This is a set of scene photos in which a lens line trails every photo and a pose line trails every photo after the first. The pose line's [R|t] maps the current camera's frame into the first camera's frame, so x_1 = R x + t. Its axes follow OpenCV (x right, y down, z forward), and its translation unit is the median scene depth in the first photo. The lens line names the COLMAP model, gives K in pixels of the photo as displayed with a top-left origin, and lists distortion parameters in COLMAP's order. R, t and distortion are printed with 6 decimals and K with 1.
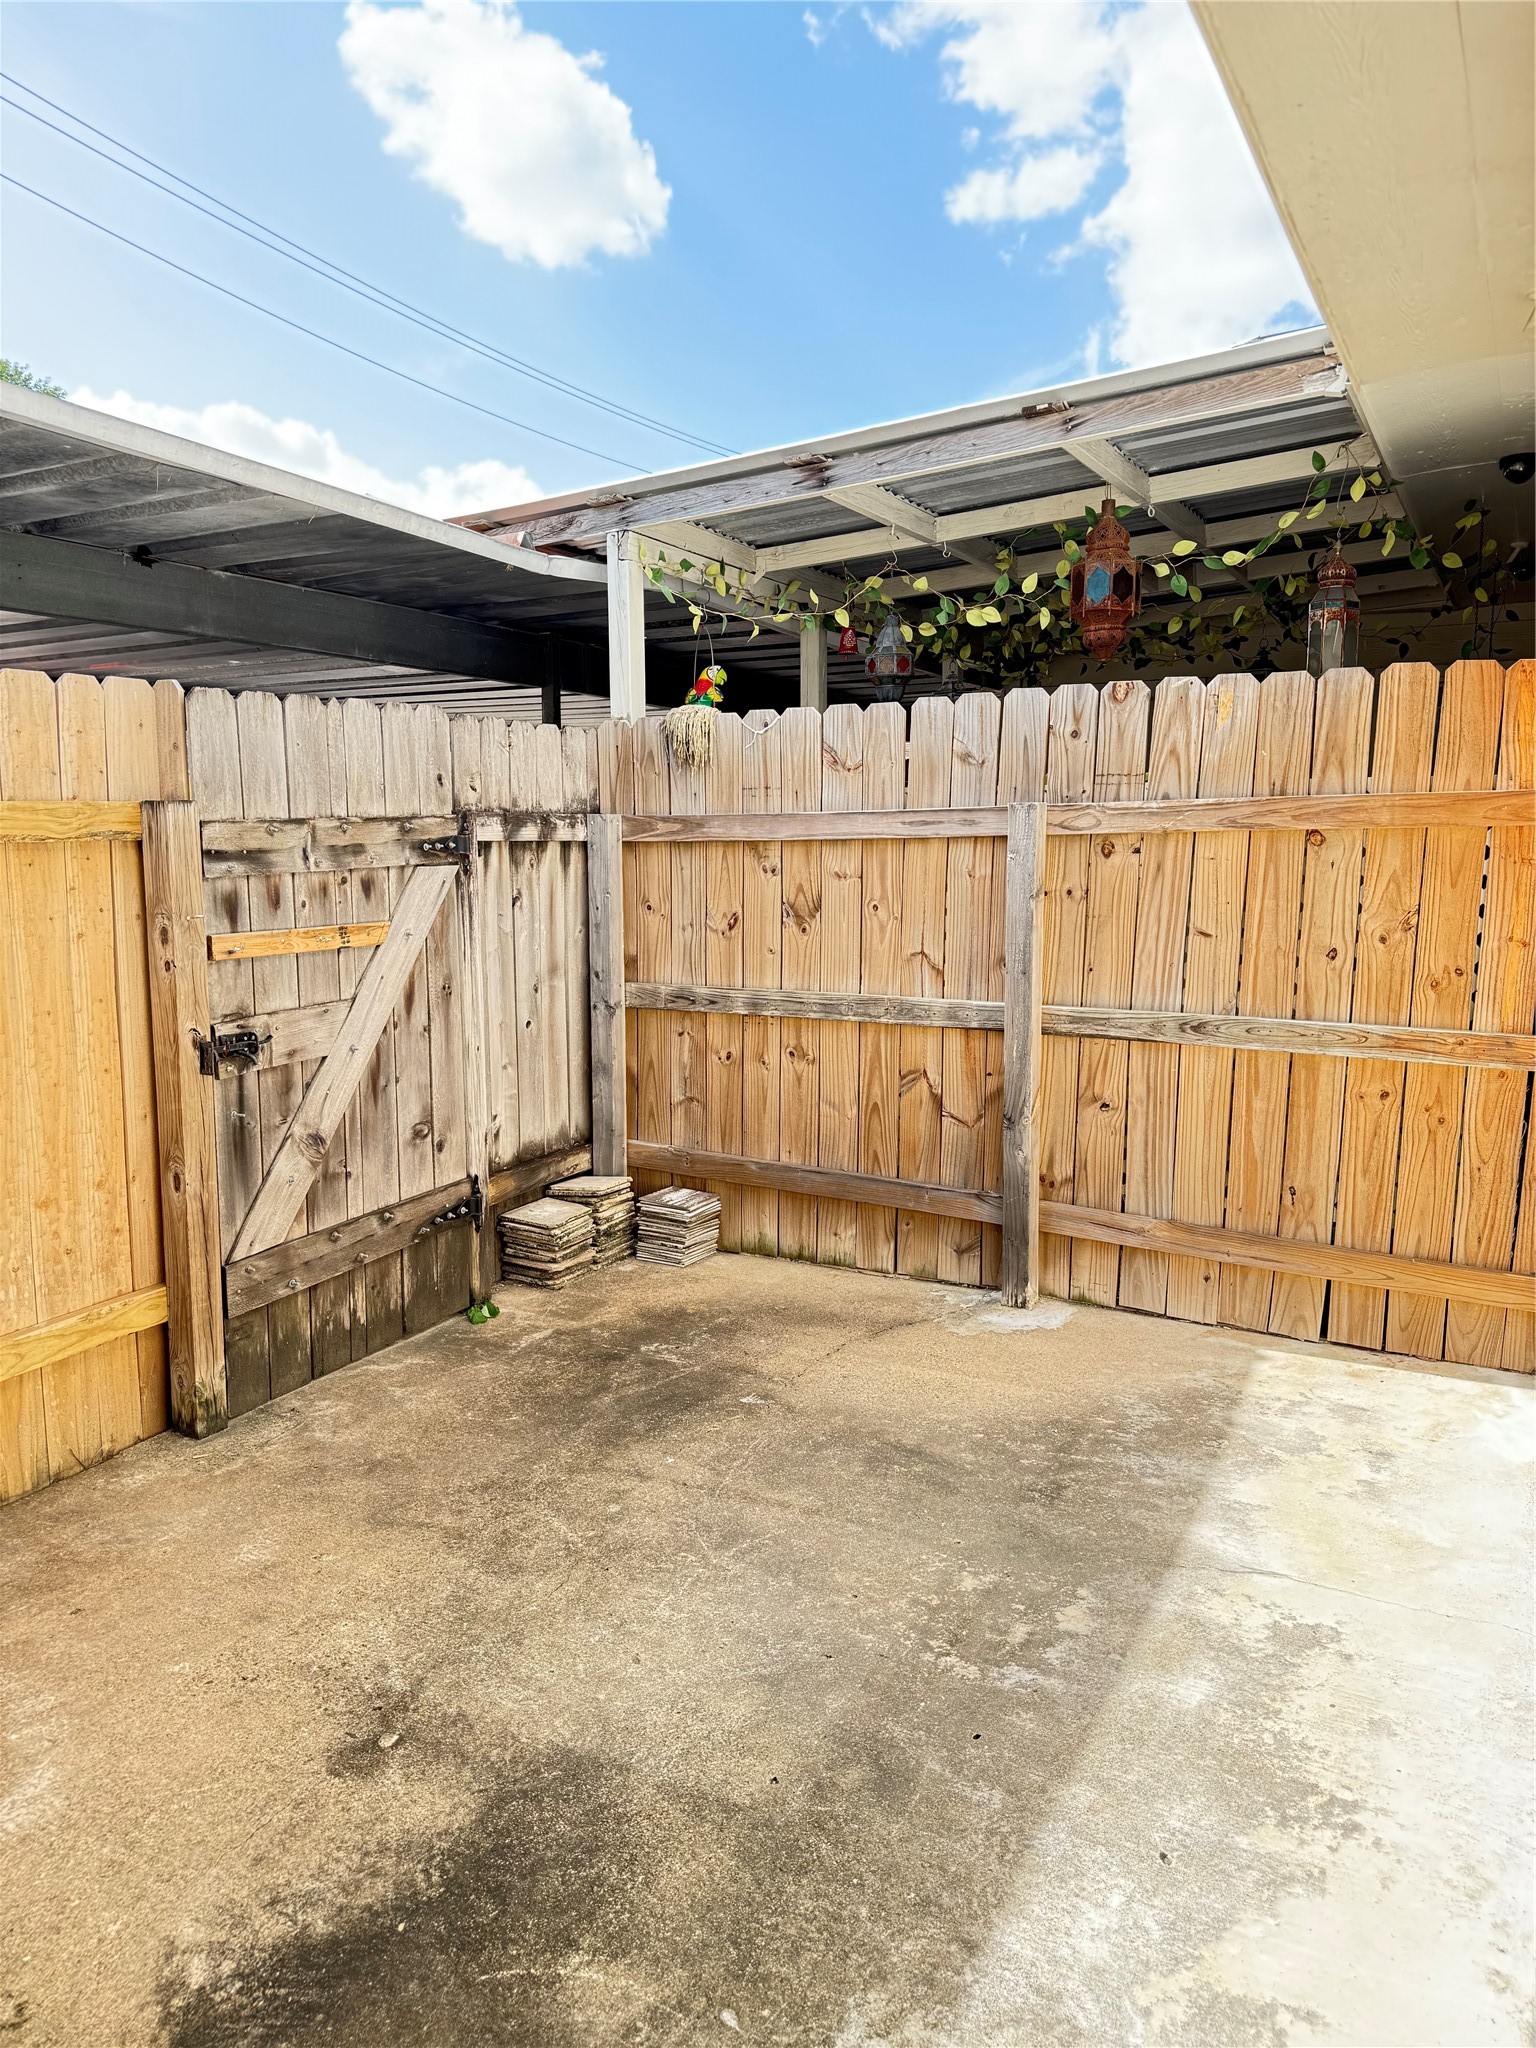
lens RADIAL K [[1434.7, 0, 765.2], [0, 1434.7, 1030.6], [0, 0, 1]] dist [0.036606, -0.038166]
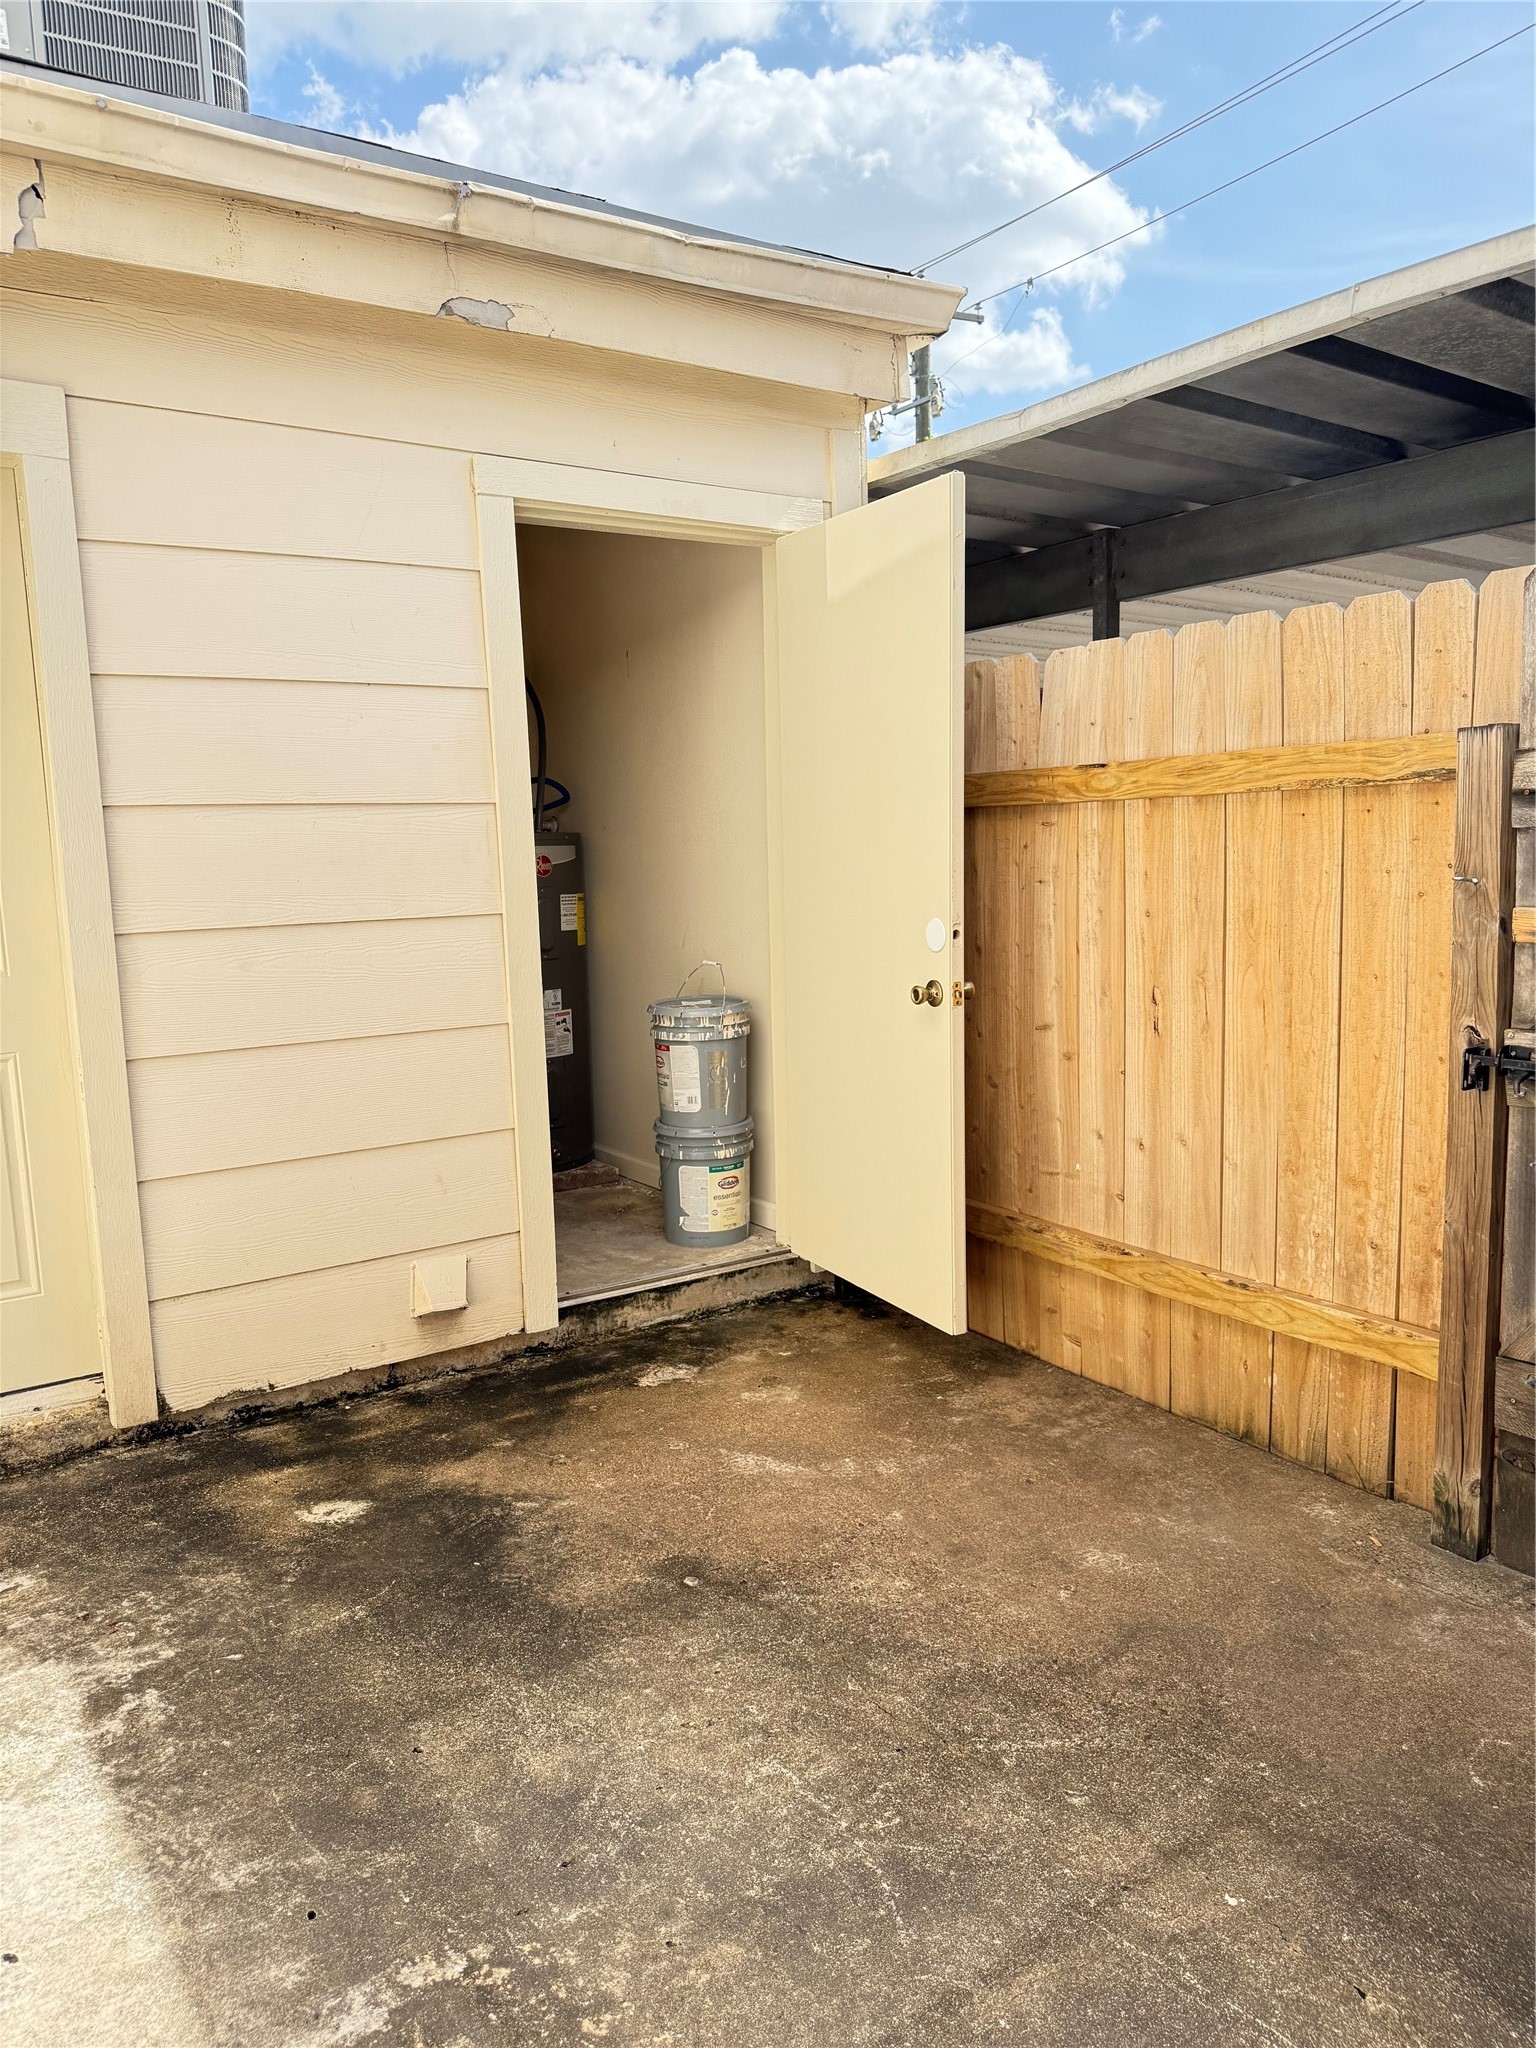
lens RADIAL K [[1434.7, 0, 729.7], [0, 1434.7, 1025.8], [0, 0, 1]] dist [0.036606, -0.038166]
pose [[-0.471854, 0.133780, -0.871468, 0.581625], [-0.097086, 0.974527, 0.202167, -0.151535], [0.876315, 0.180001, -0.446846, 1.280512]]
